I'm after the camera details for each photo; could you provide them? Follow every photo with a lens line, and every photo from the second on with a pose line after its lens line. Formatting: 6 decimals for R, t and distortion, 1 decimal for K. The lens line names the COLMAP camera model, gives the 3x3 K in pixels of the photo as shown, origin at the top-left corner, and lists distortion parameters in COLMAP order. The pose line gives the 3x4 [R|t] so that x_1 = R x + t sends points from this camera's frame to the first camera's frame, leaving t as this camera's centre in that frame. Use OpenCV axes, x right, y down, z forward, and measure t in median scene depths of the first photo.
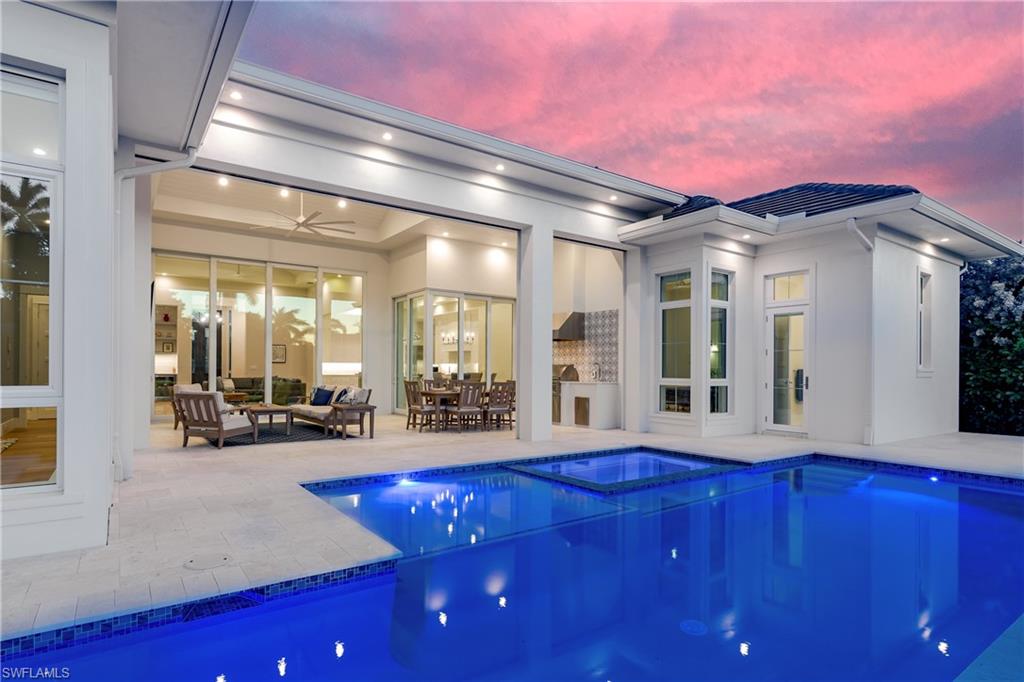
lens RADIAL K [[542.7, 0, 509.9], [0, 542.7, 375.0], [0, 0, 1]] dist [-0.001135, -0.000116]
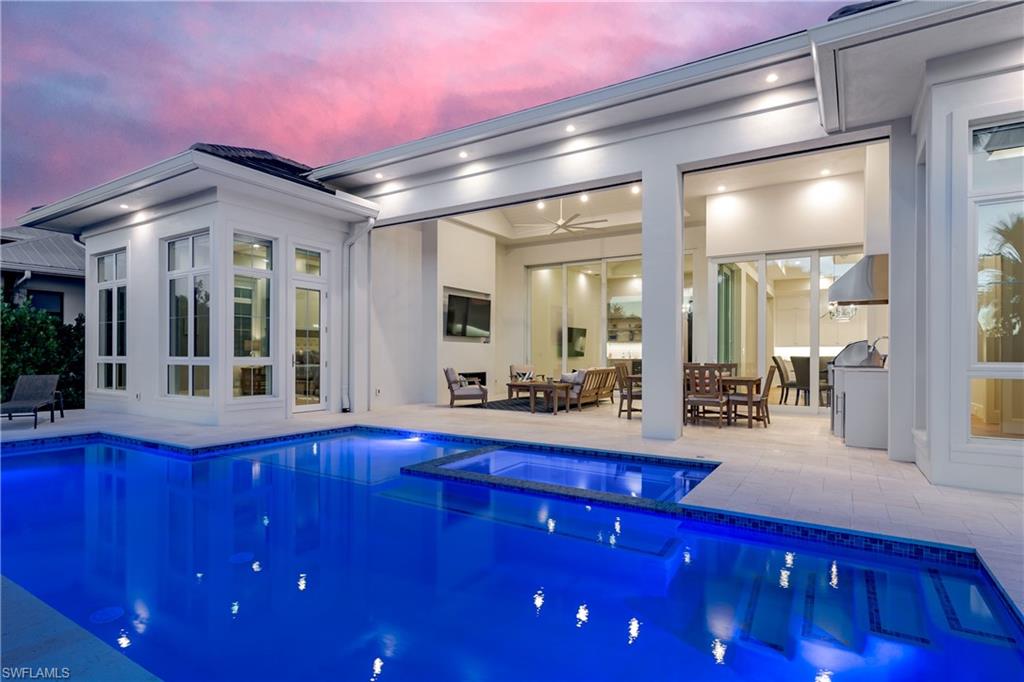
lens RADIAL K [[551.2, 0, 508.8], [0, 551.2, 357.0], [0, 0, 1]] dist [-0.000715, -0.000112]
pose [[0.383408, -0.006182, -0.923558, 0.722681], [0.001468, 0.999980, -0.006084, 0.006689], [0.923578, 0.000976, 0.383410, 0.499273]]
